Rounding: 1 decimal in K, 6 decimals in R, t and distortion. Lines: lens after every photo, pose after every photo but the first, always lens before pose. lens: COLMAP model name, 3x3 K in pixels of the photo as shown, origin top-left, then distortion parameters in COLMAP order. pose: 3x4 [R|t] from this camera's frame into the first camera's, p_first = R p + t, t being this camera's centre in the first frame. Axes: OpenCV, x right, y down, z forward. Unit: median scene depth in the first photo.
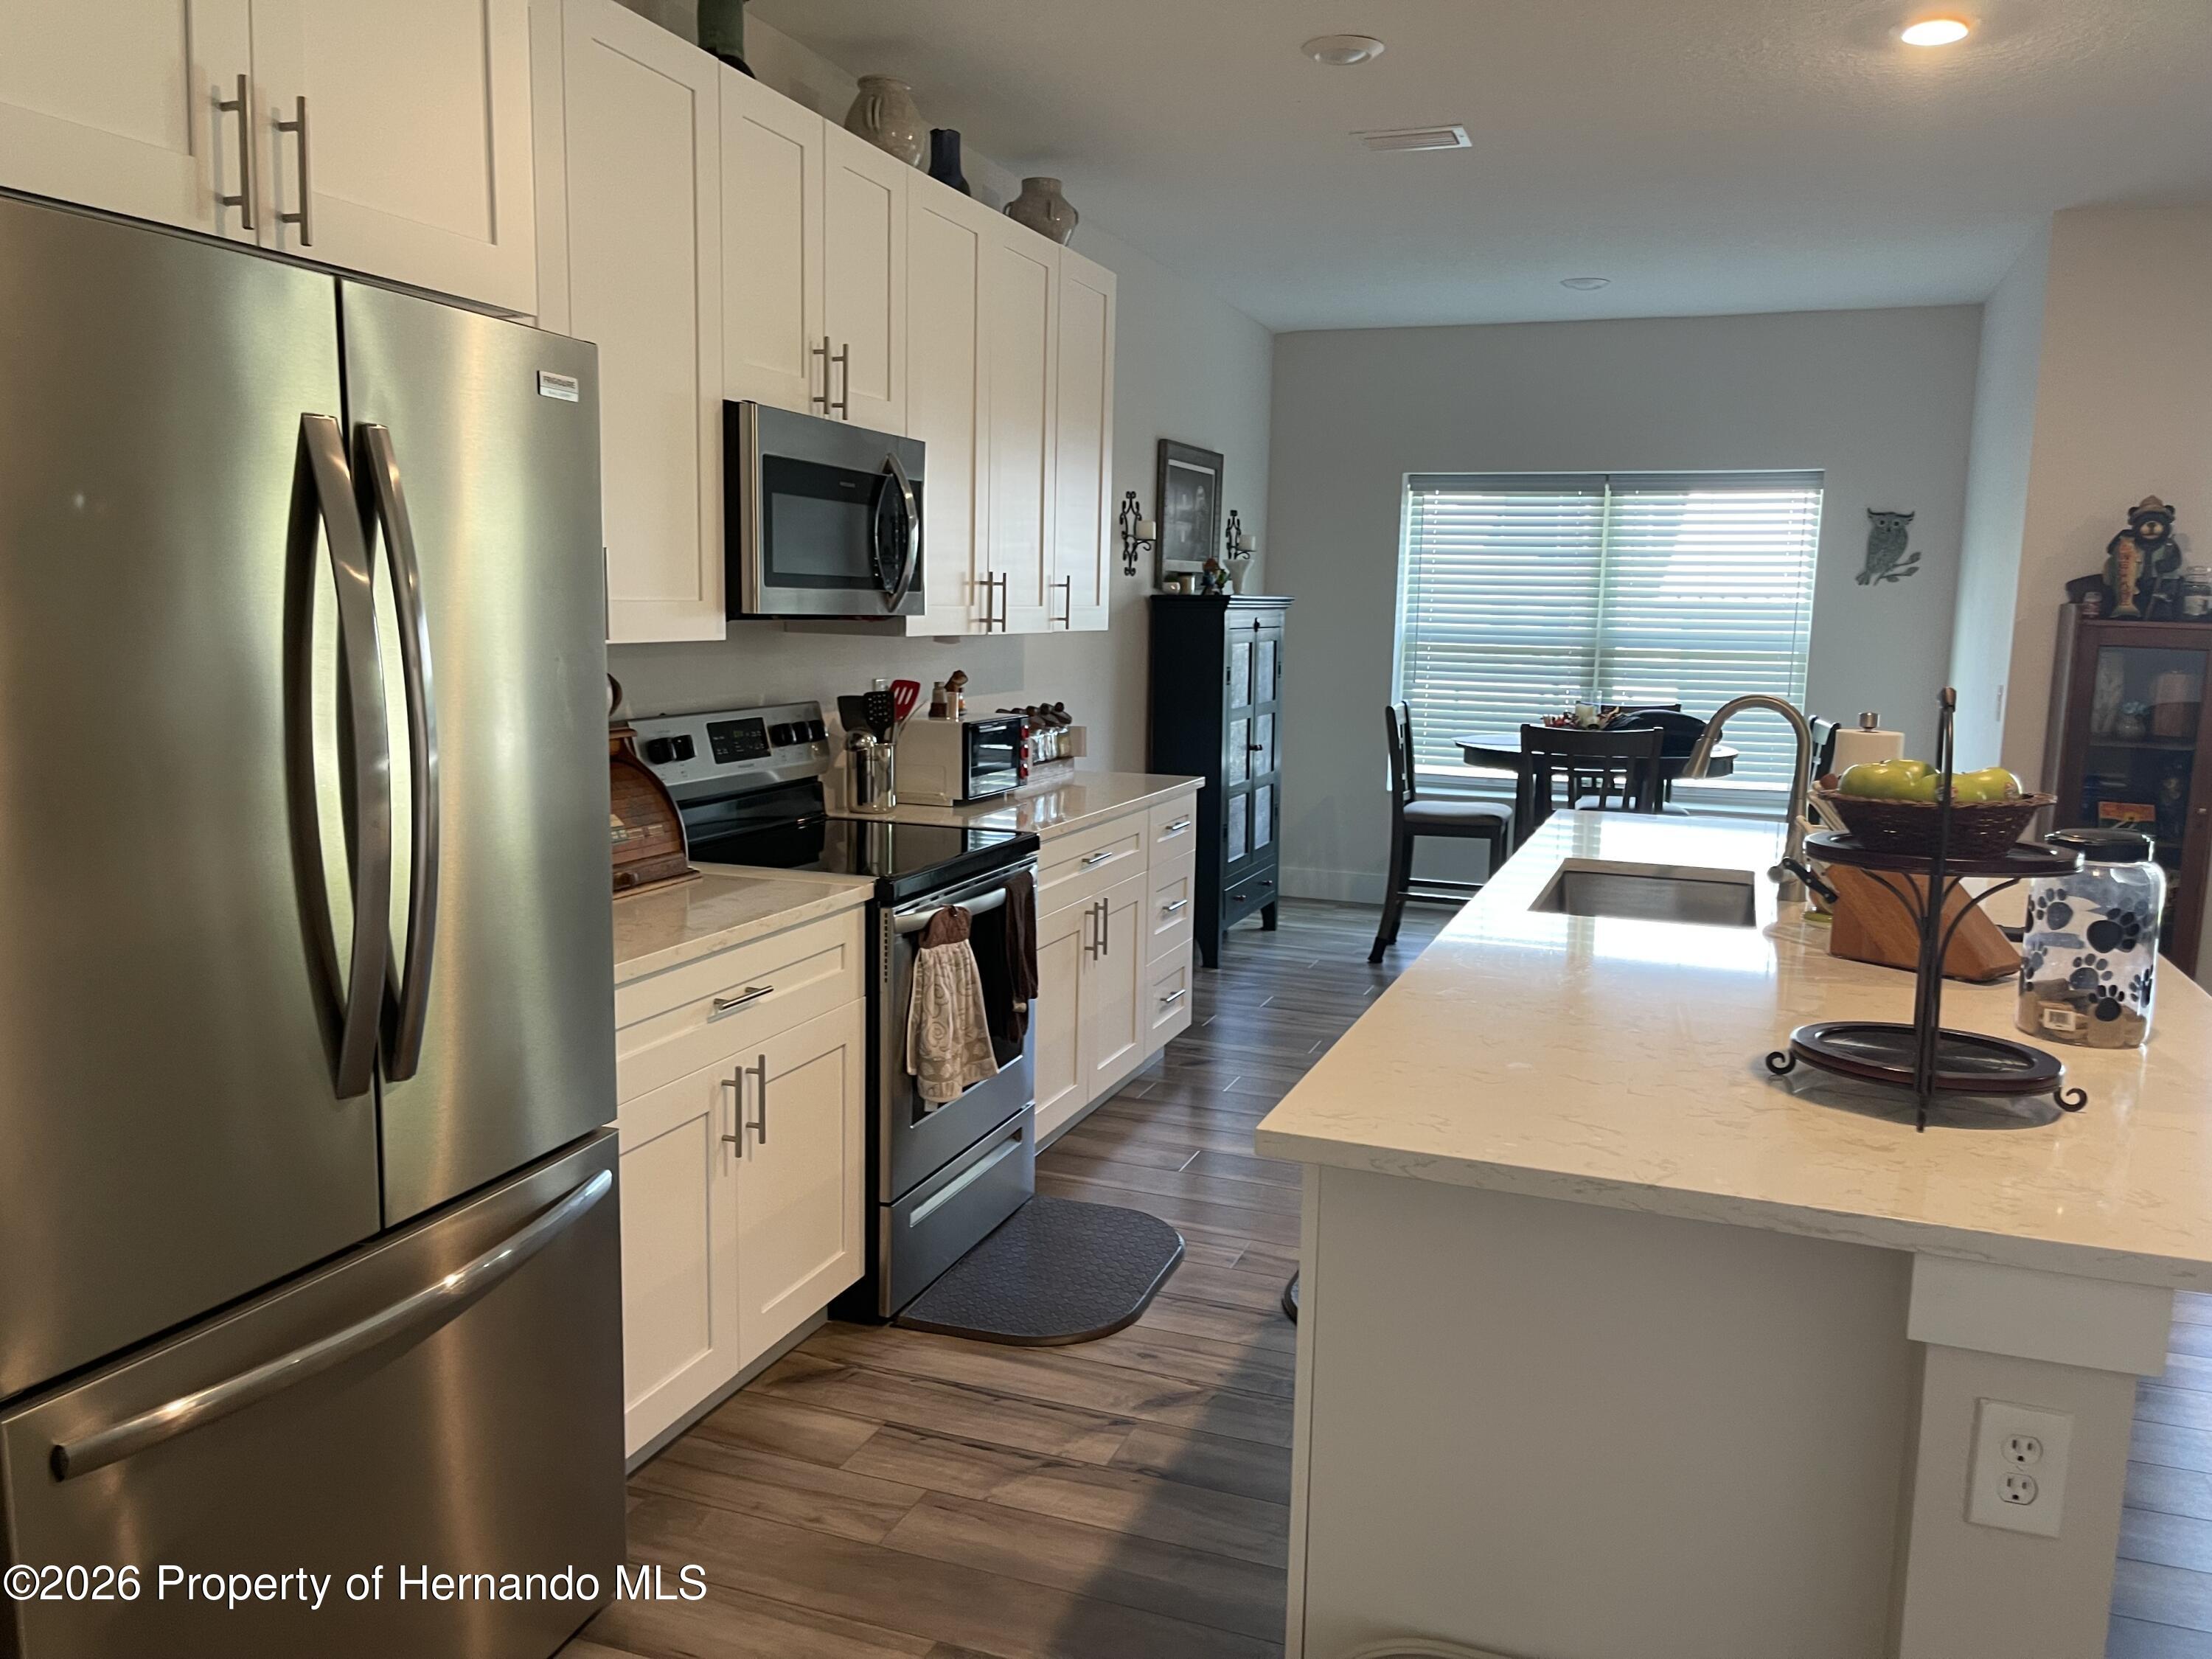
lens RADIAL K [[1676.2, 0, 1103.6], [0, 1676.2, 837.9], [0, 0, 1]] dist [0.060728, -0.077603]
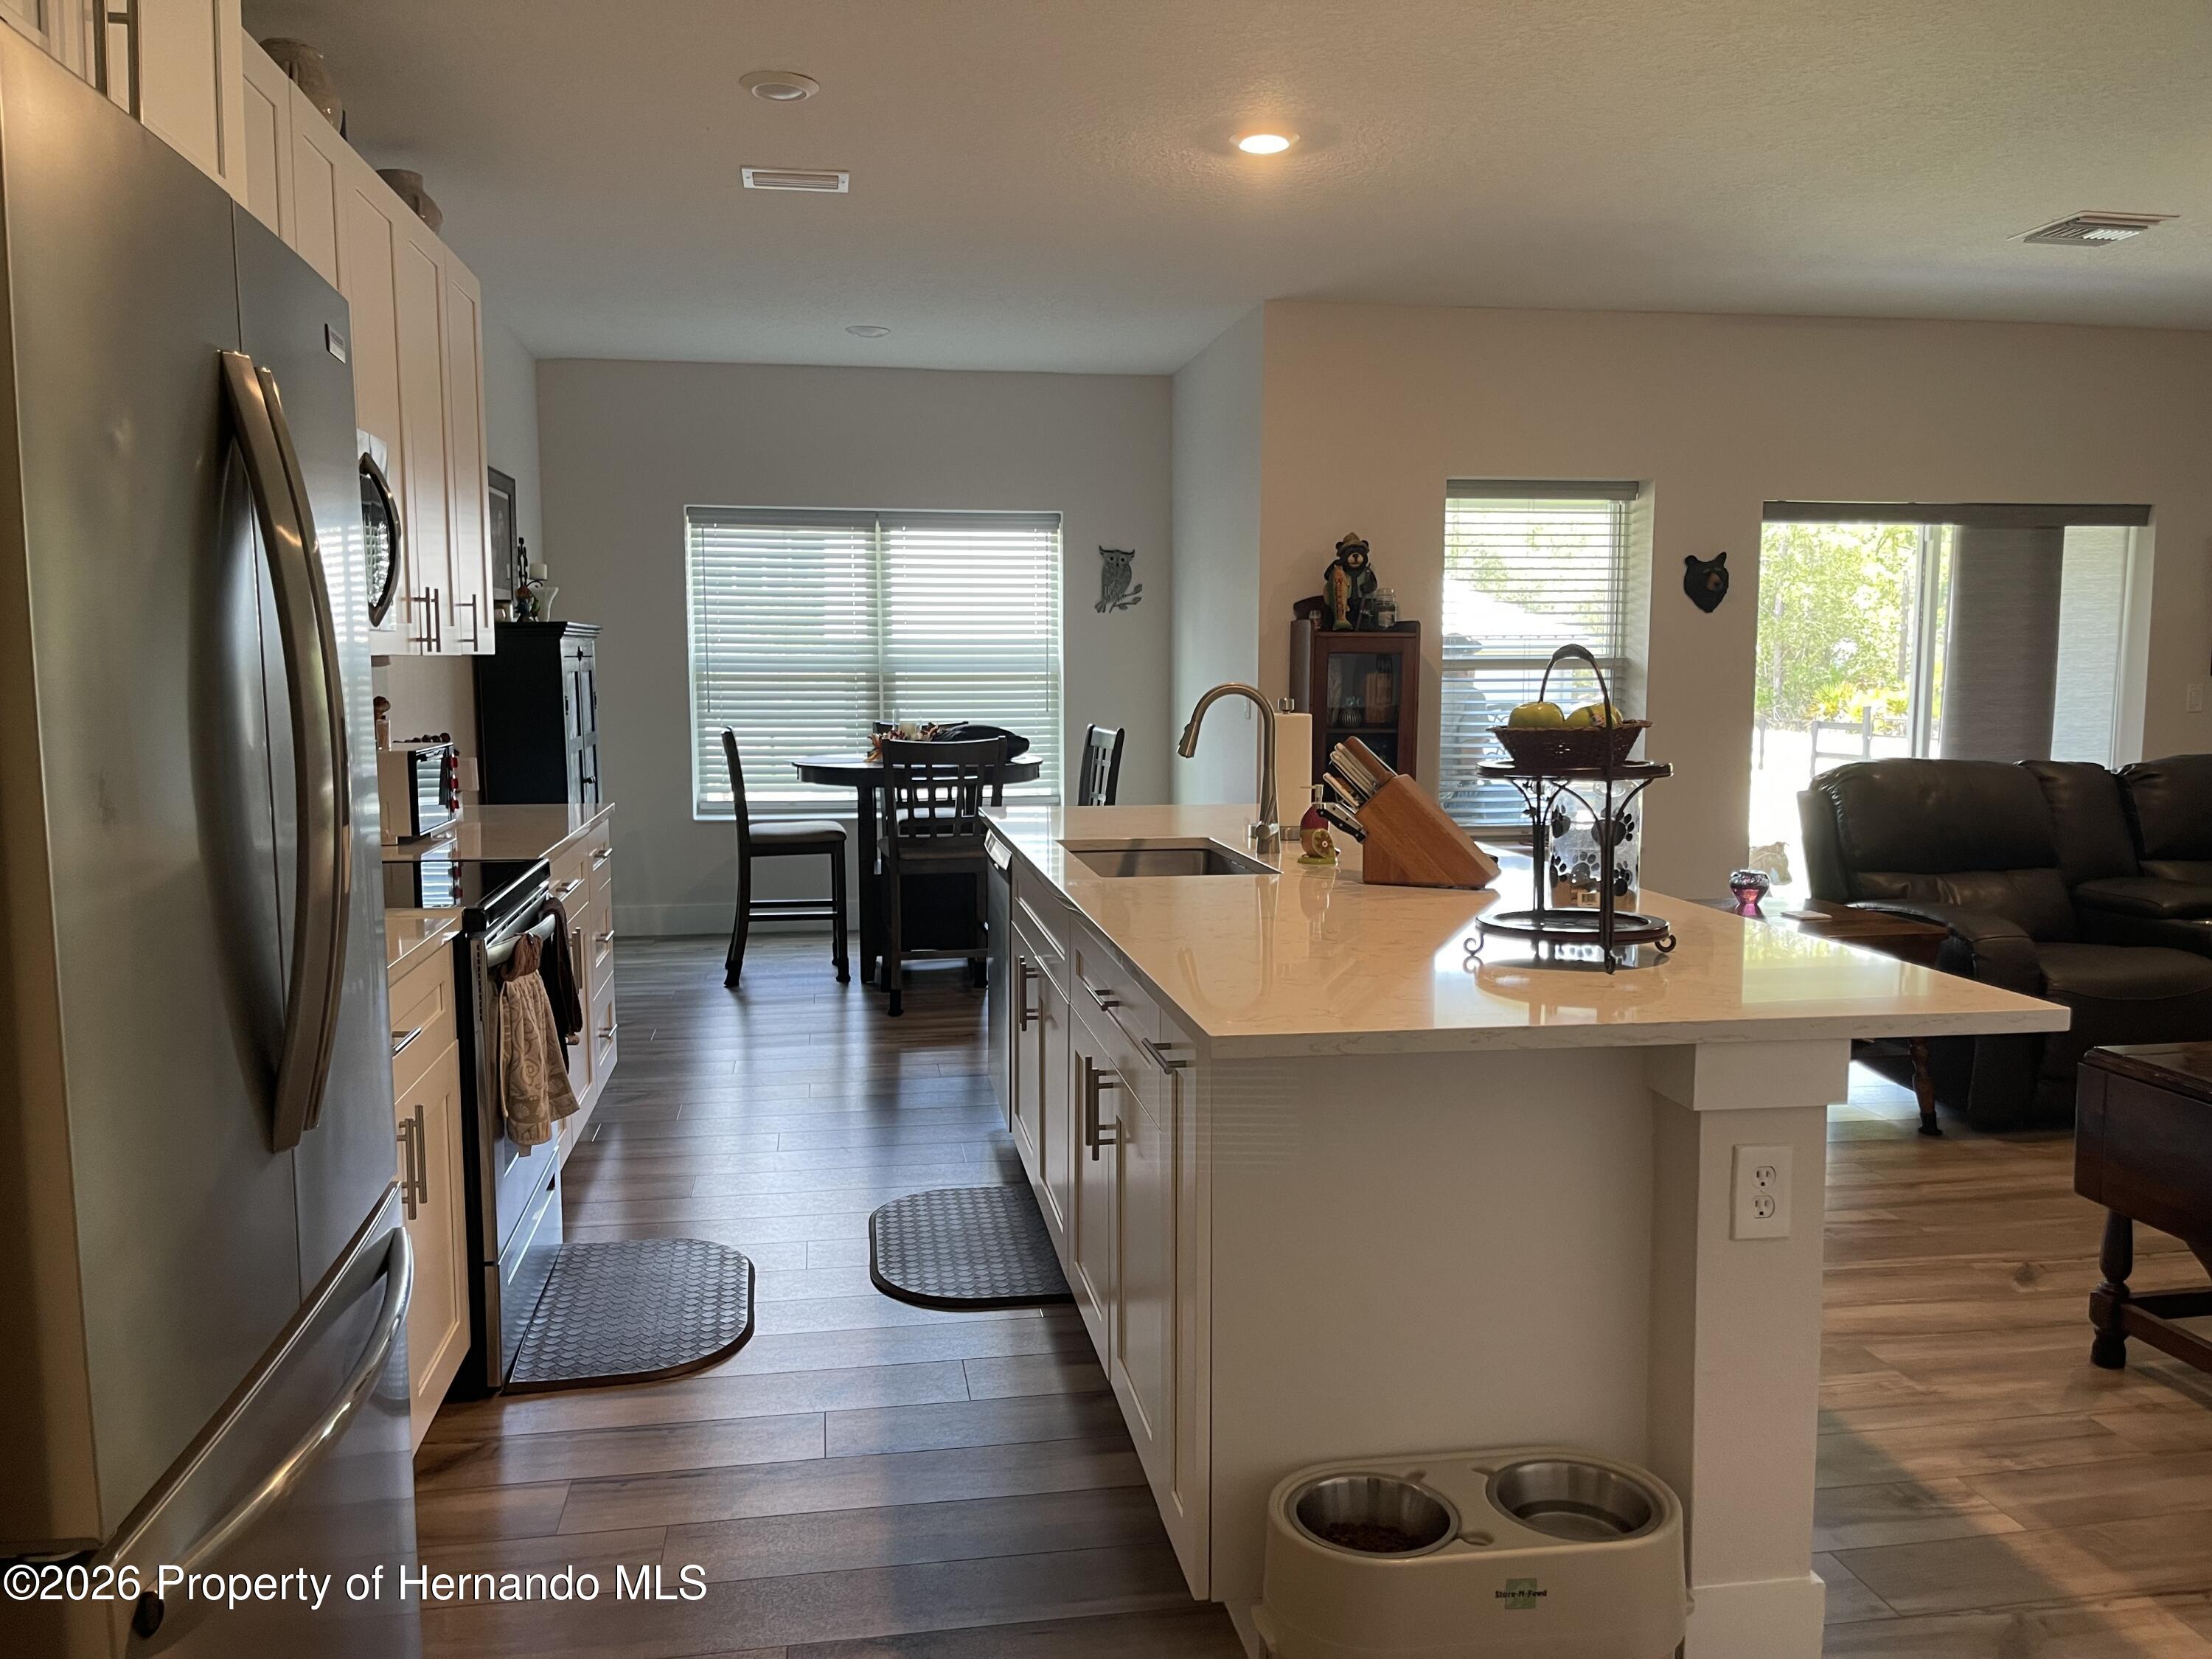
lens RADIAL K [[1676.2, 0, 1097.7], [0, 1676.2, 831.2], [0, 0, 1]] dist [0.060728, -0.077603]
pose [[0.866525, -0.073329, 0.493718, -0.155421], [0.089505, 0.995944, -0.009168, 0.011728], [-0.491044, 0.052135, 0.869574, 0.014360]]
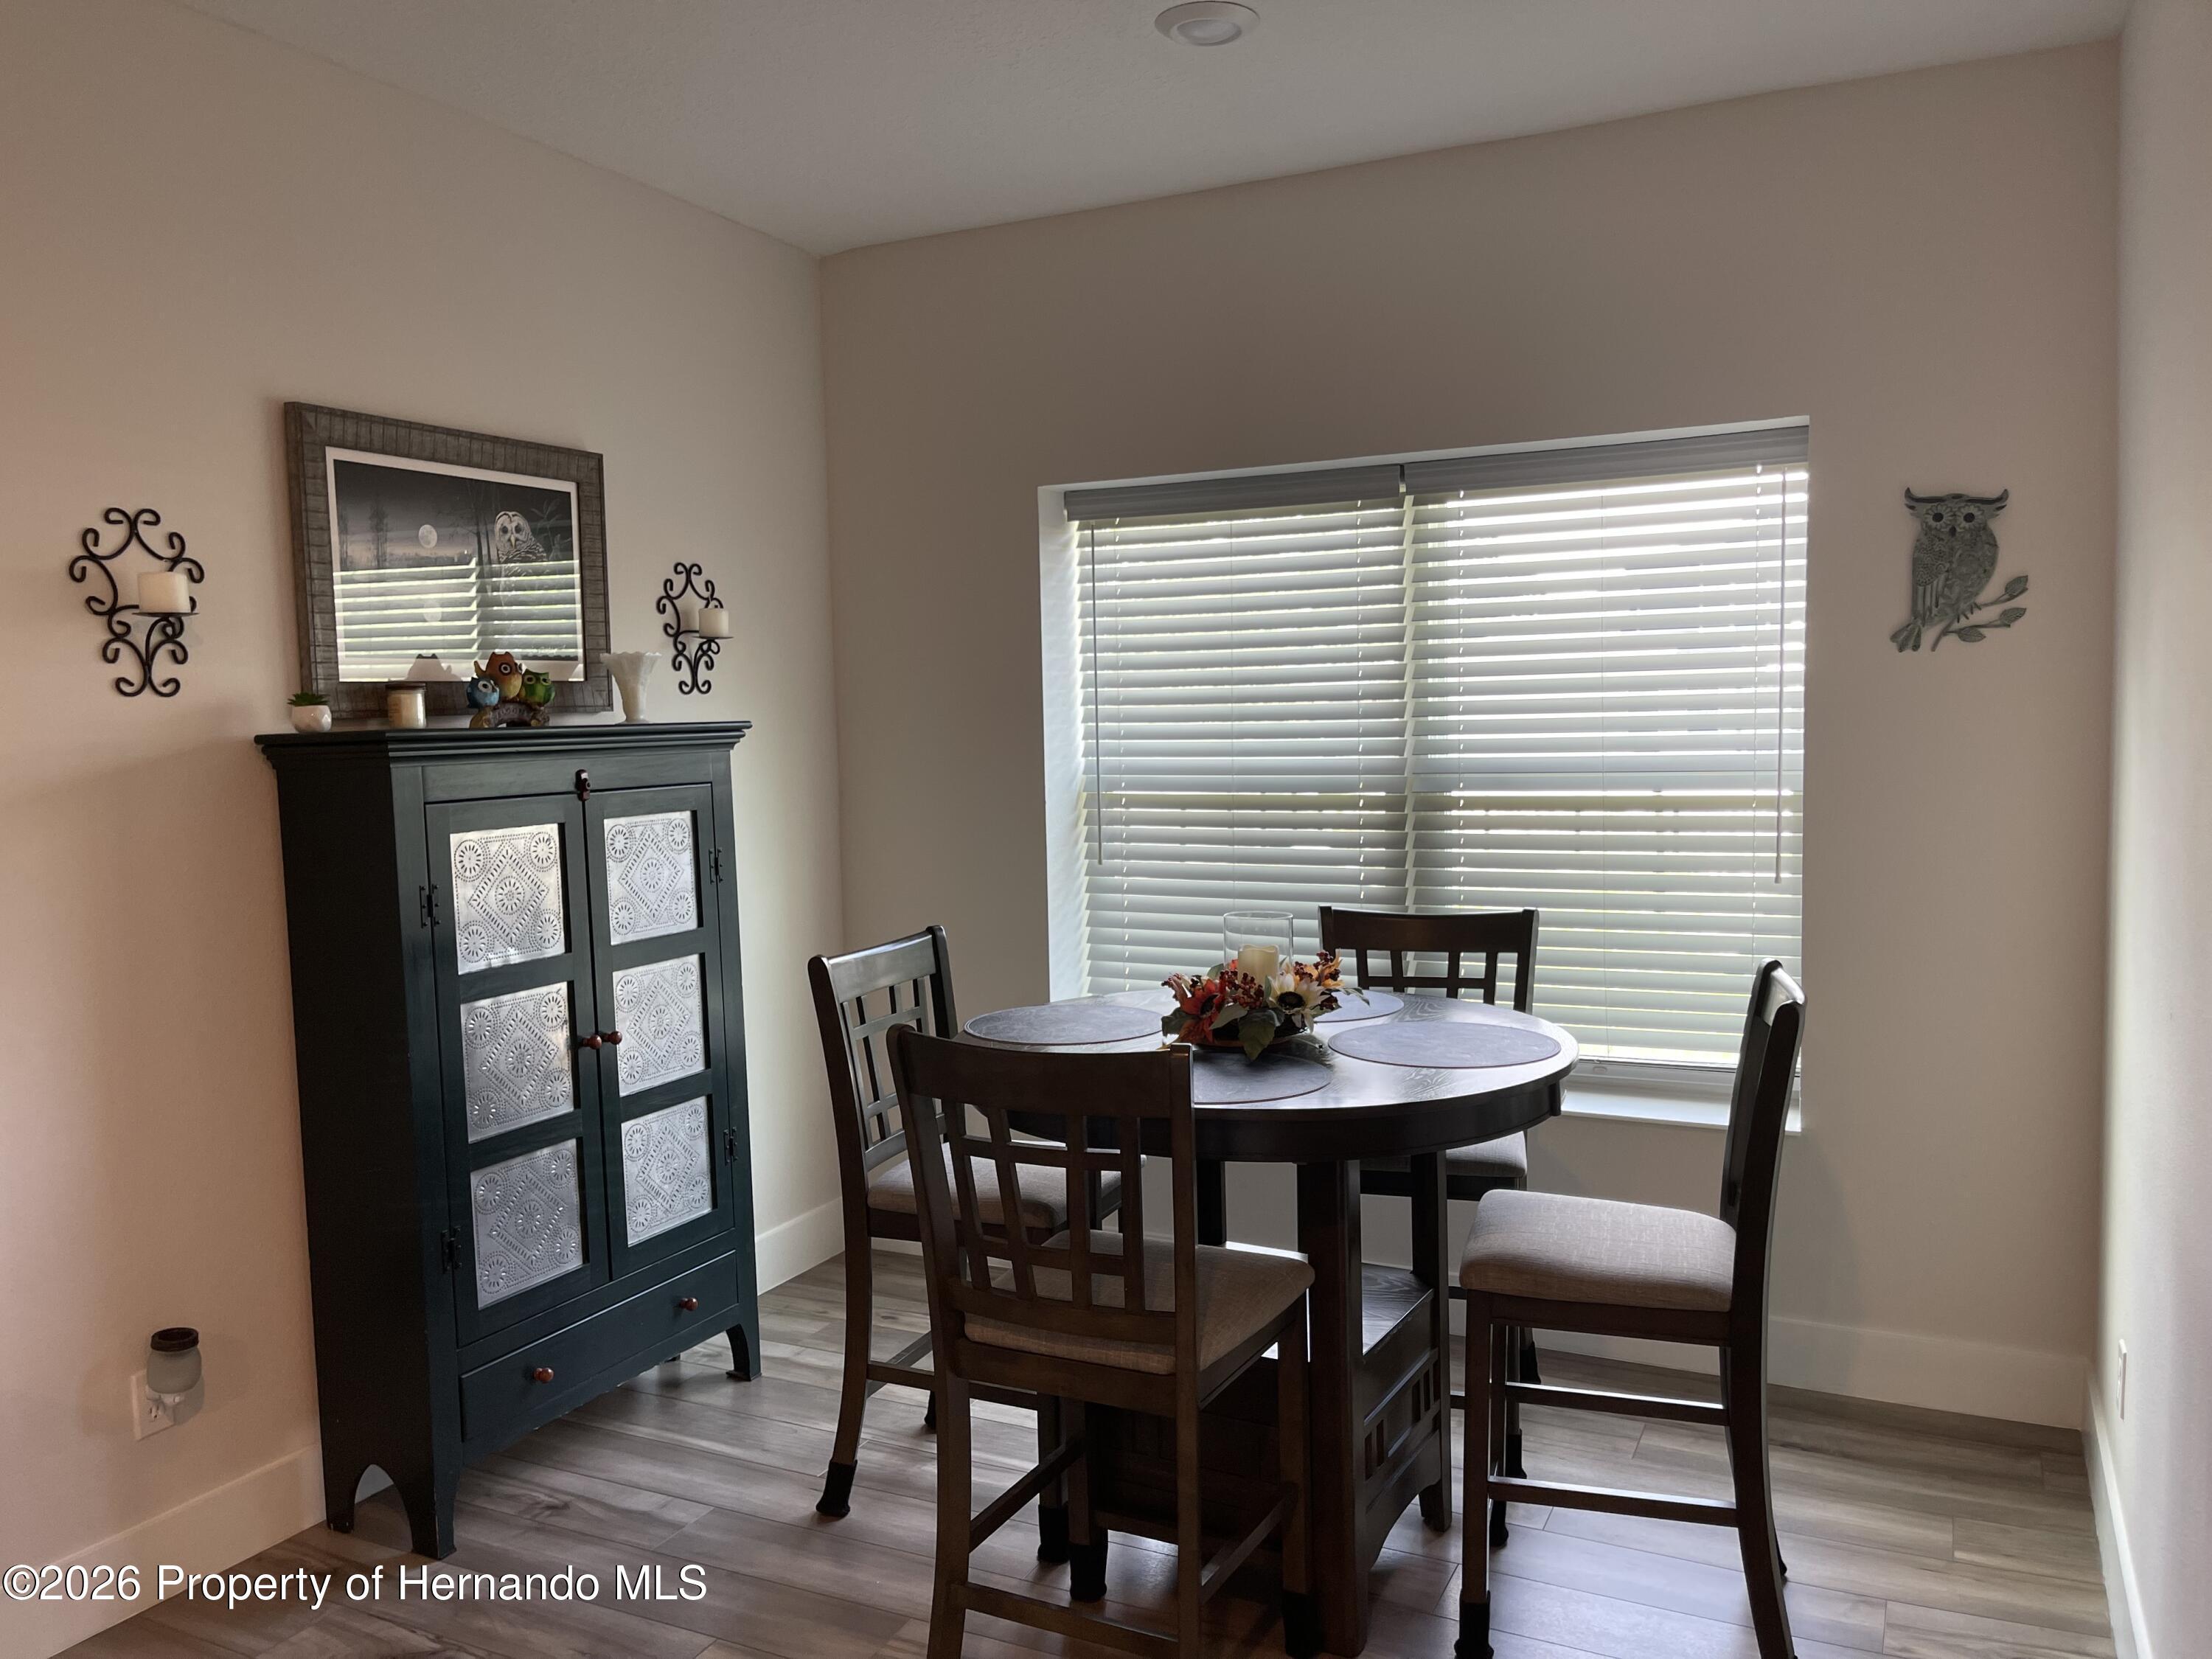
lens RADIAL K [[1676.2, 0, 1106.2], [0, 1676.2, 841.3], [0, 0, 1]] dist [0.060728, -0.077603]
pose [[0.994095, -0.035433, -0.102570, 0.324986], [0.028607, 0.997325, -0.067272, -0.084193], [0.104679, 0.063940, 0.992448, 0.607357]]
